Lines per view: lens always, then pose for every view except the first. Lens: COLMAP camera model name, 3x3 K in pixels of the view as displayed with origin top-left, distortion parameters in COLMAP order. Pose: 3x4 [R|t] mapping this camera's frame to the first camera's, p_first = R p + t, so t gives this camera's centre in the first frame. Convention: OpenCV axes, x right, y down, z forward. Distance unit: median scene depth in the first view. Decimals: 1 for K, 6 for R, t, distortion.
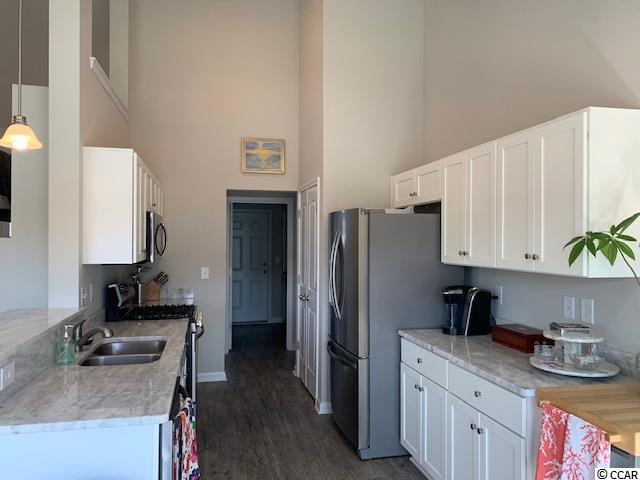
lens RADIAL K [[488.8, 0, 322.5], [0, 488.8, 239.2], [0, 0, 1]] dist [0.029444, -0.027939]
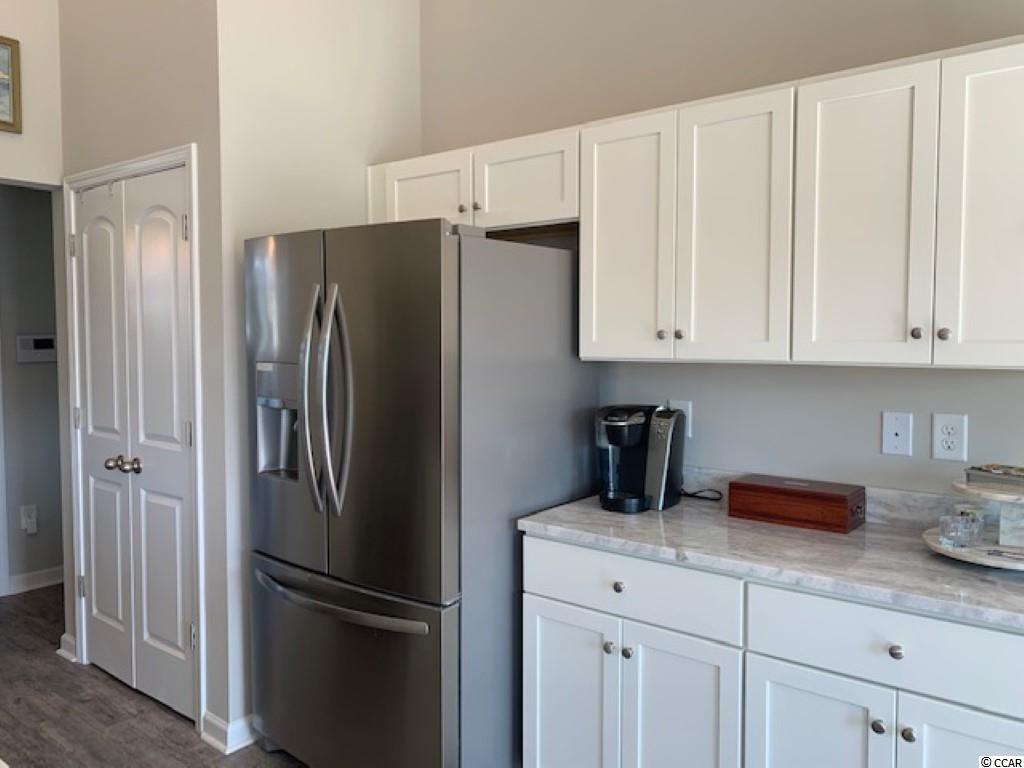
lens RADIAL K [[782.0, 0, 511.4], [0, 782.0, 381.9], [0, 0, 1]] dist [0.029444, -0.027939]
pose [[0.779193, -0.045754, 0.625112, -0.262727], [0.003710, 0.997651, 0.068396, 0.020152], [-0.626773, -0.050975, 0.777533, 0.474647]]
